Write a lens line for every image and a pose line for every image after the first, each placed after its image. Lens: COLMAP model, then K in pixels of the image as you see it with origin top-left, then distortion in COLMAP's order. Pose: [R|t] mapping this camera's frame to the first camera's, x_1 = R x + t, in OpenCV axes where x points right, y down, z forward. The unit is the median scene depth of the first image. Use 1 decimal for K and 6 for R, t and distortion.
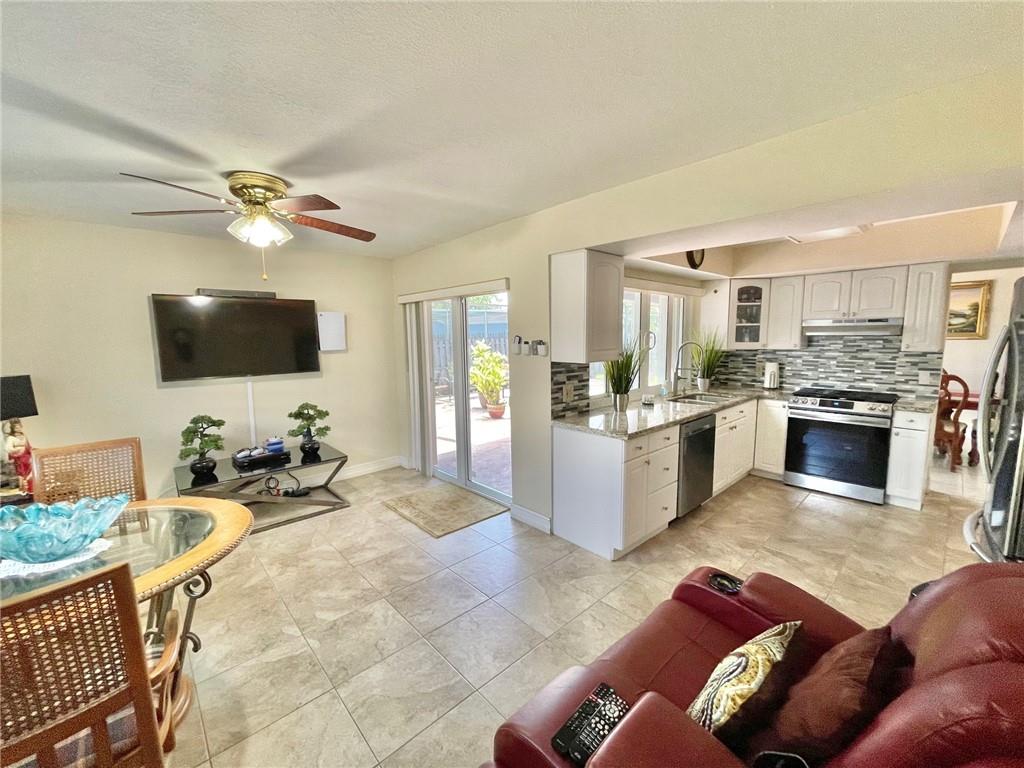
lens RADIAL K [[413.1, 0, 512.0], [0, 413.1, 384.0], [0, 0, 1]] dist [-0.013000, 0.000143]
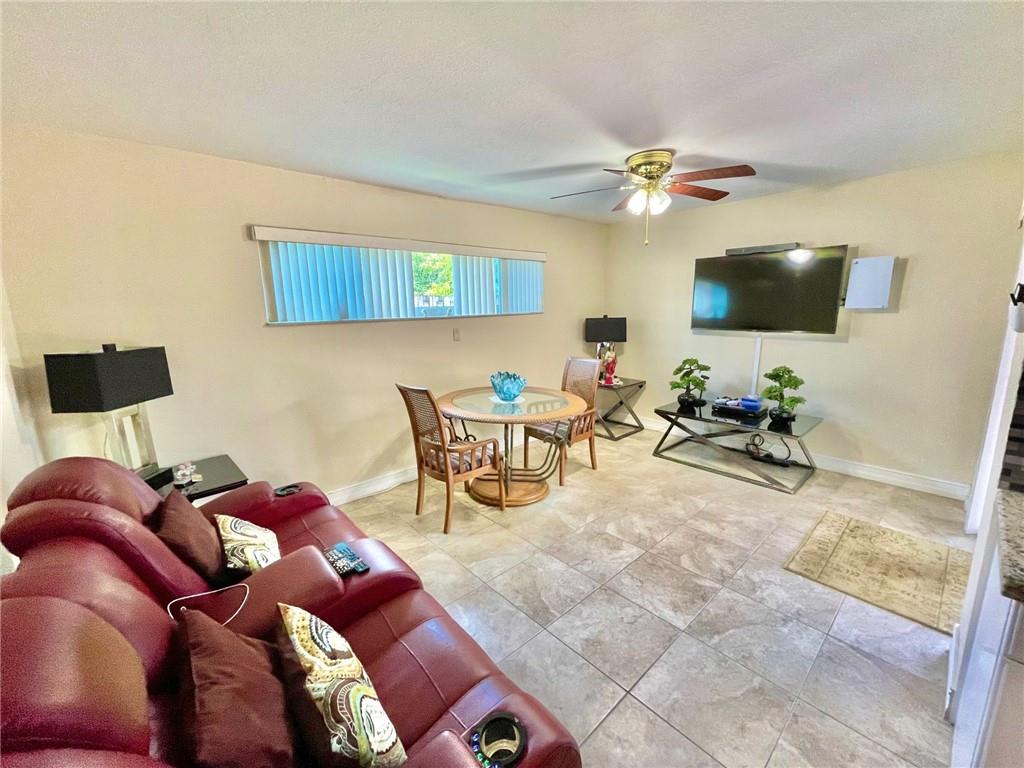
lens RADIAL K [[413.1, 0, 512.0], [0, 413.1, 384.0], [0, 0, 1]] dist [-0.013000, 0.000143]
pose [[-0.014483, 0.204968, -0.978661, 0.463738], [-0.098345, 0.973726, 0.205390, -0.049191], [0.995047, 0.099222, 0.006055, 0.466372]]
